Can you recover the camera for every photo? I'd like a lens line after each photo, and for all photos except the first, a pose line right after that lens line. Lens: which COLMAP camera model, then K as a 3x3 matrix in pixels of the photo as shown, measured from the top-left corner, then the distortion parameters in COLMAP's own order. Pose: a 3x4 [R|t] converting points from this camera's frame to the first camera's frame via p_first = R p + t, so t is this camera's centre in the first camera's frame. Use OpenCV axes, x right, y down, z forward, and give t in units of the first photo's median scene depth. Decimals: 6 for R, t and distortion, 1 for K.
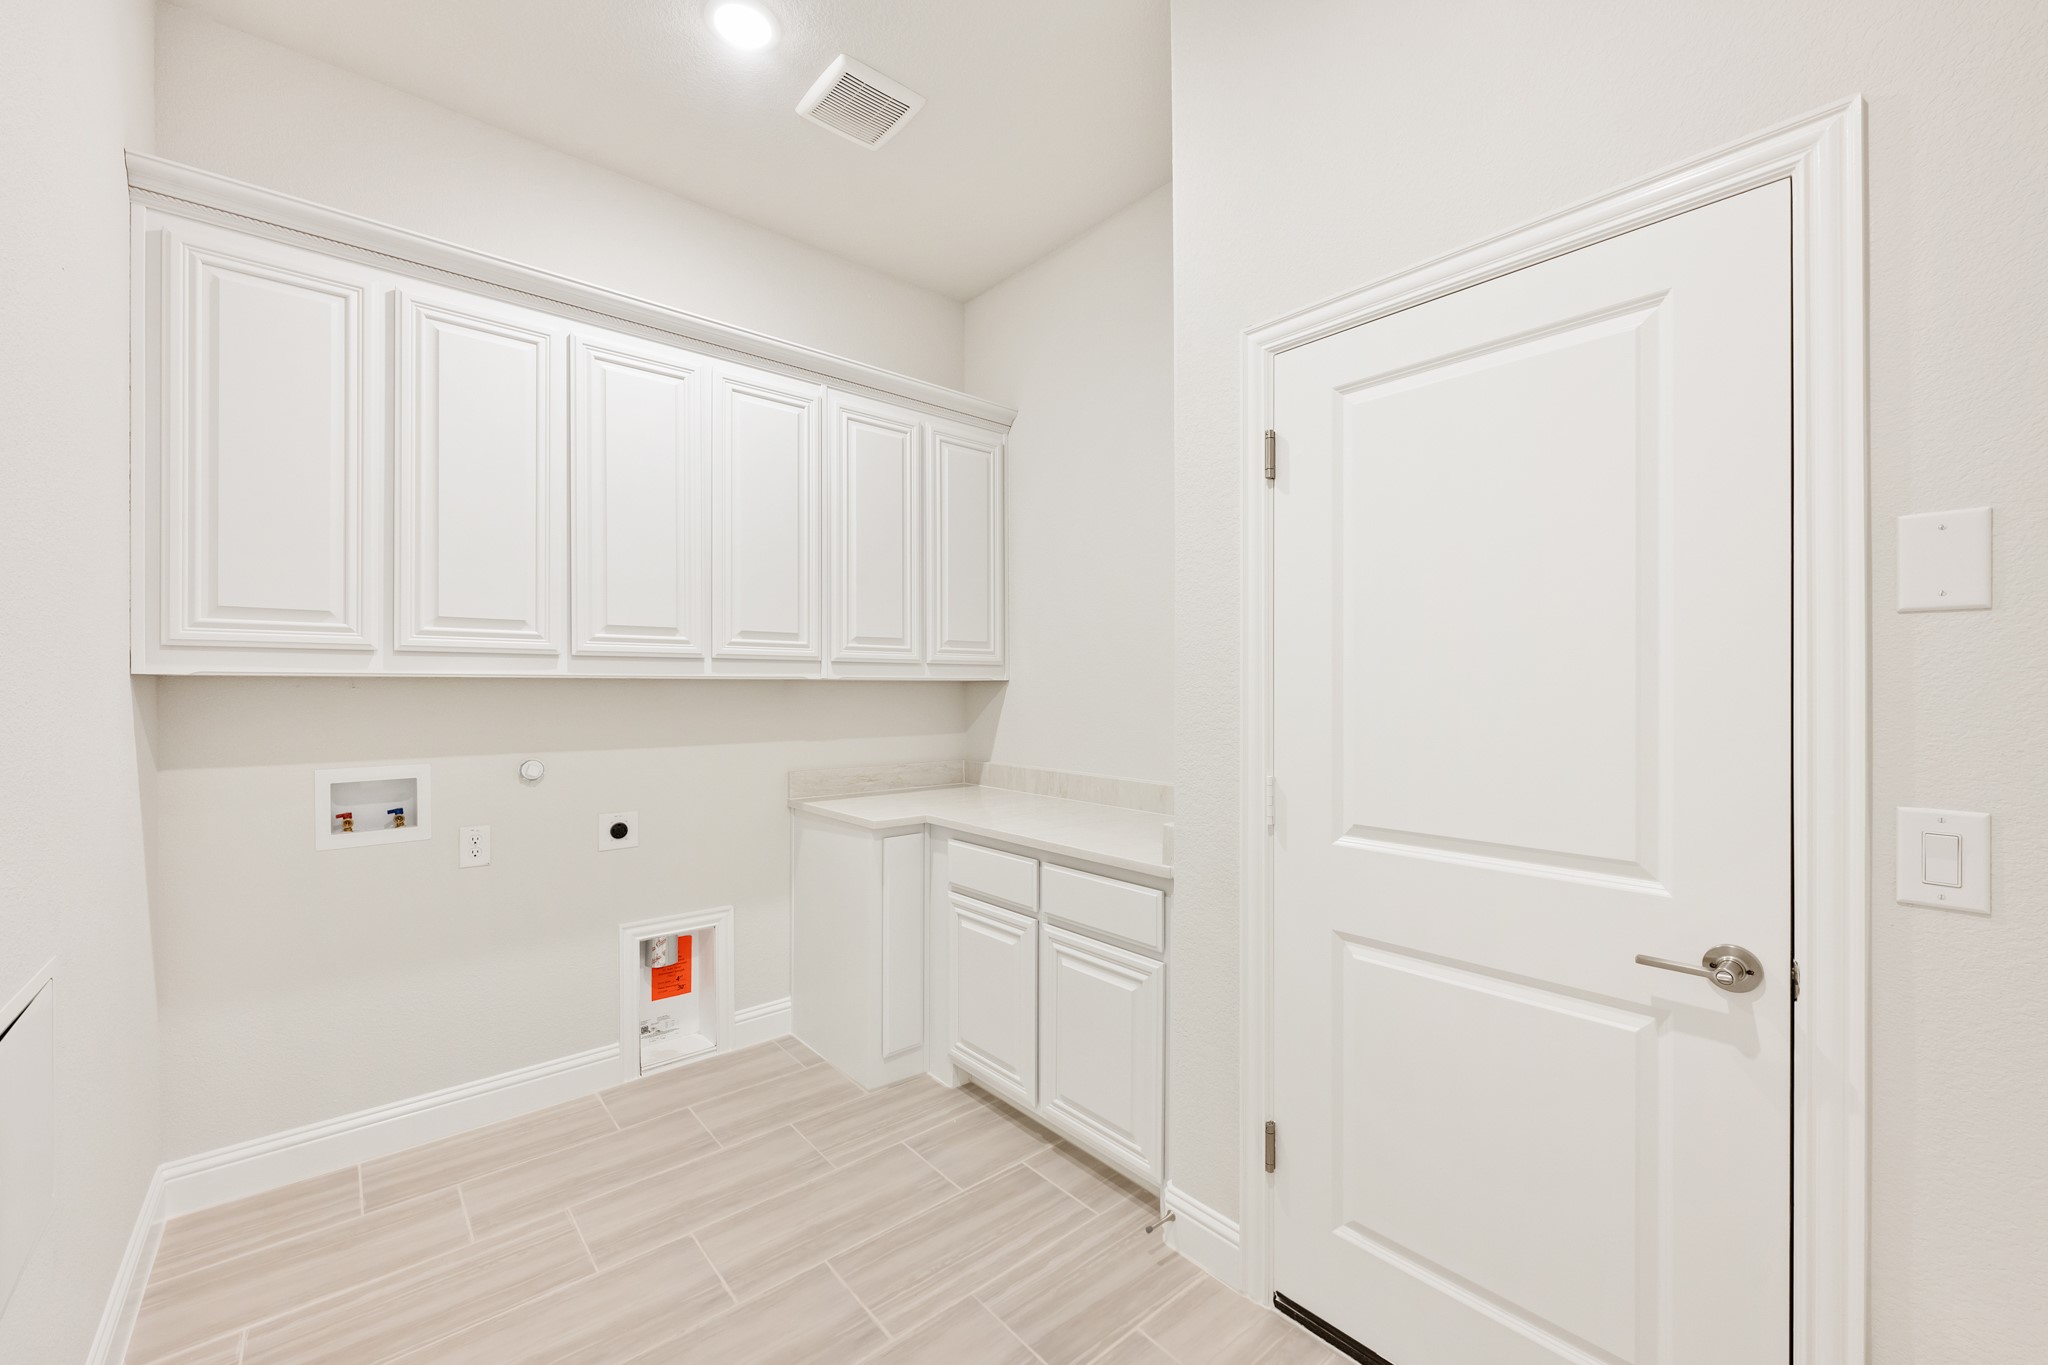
lens RADIAL K [[825.6, 0, 1028.2], [0, 825.6, 684.7], [0, 0, 1]] dist [-0.002850, 0.000038]
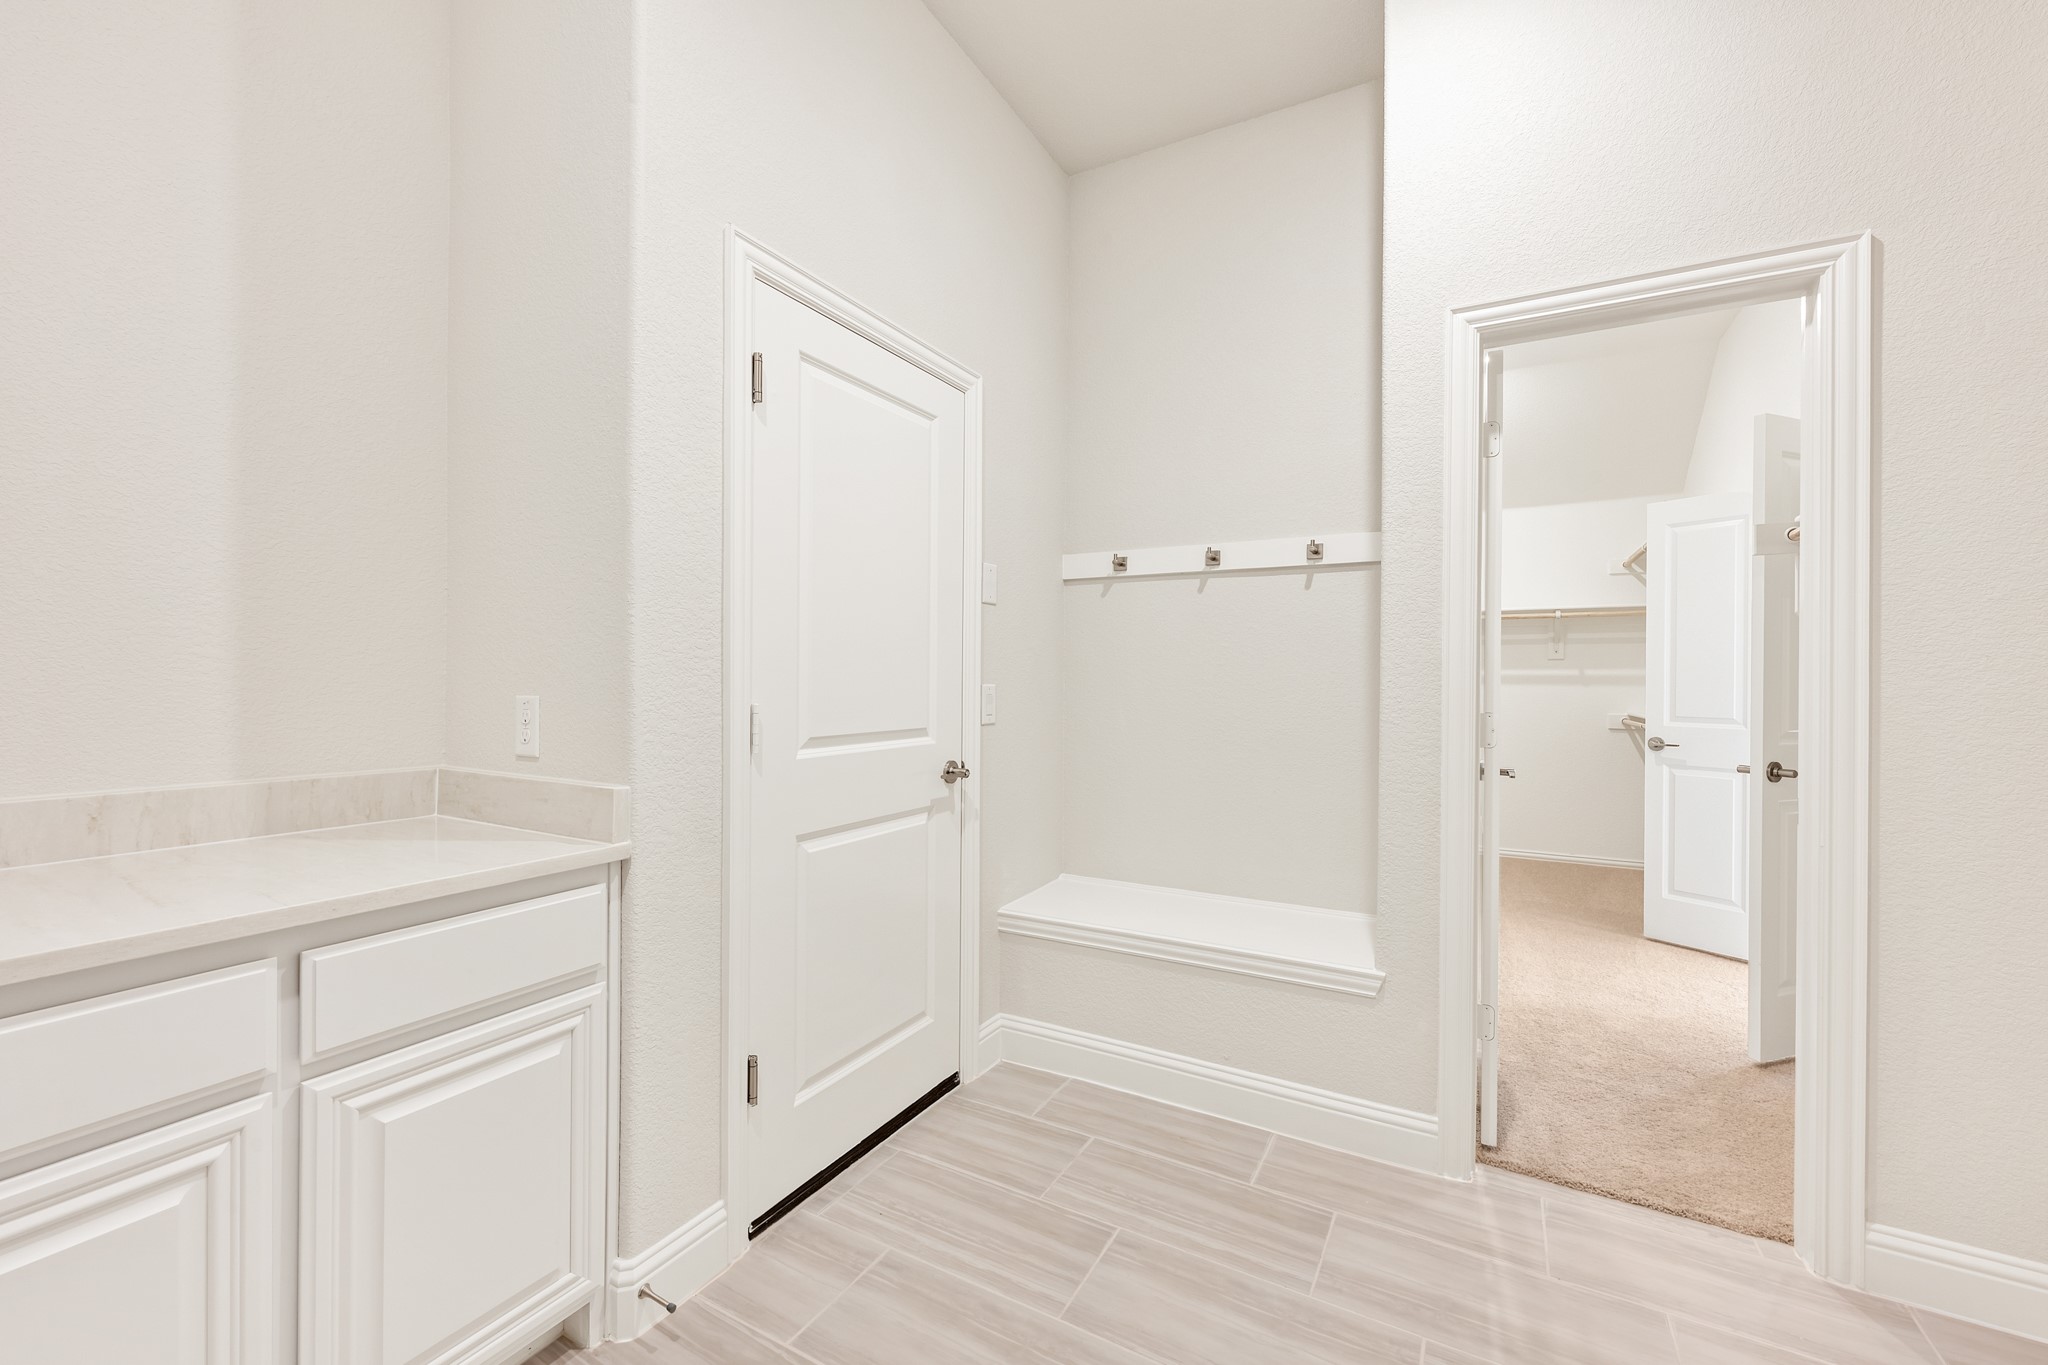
lens RADIAL K [[825.6, 0, 1024.0], [0, 825.6, 677.6], [0, 0, 1]] dist [-0.002850, 0.000038]
pose [[-0.343849, -0.002949, 0.939020, -0.780140], [-0.005878, 0.999982, 0.000988, 0.079812], [-0.939007, -0.005180, -0.343860, 1.090061]]
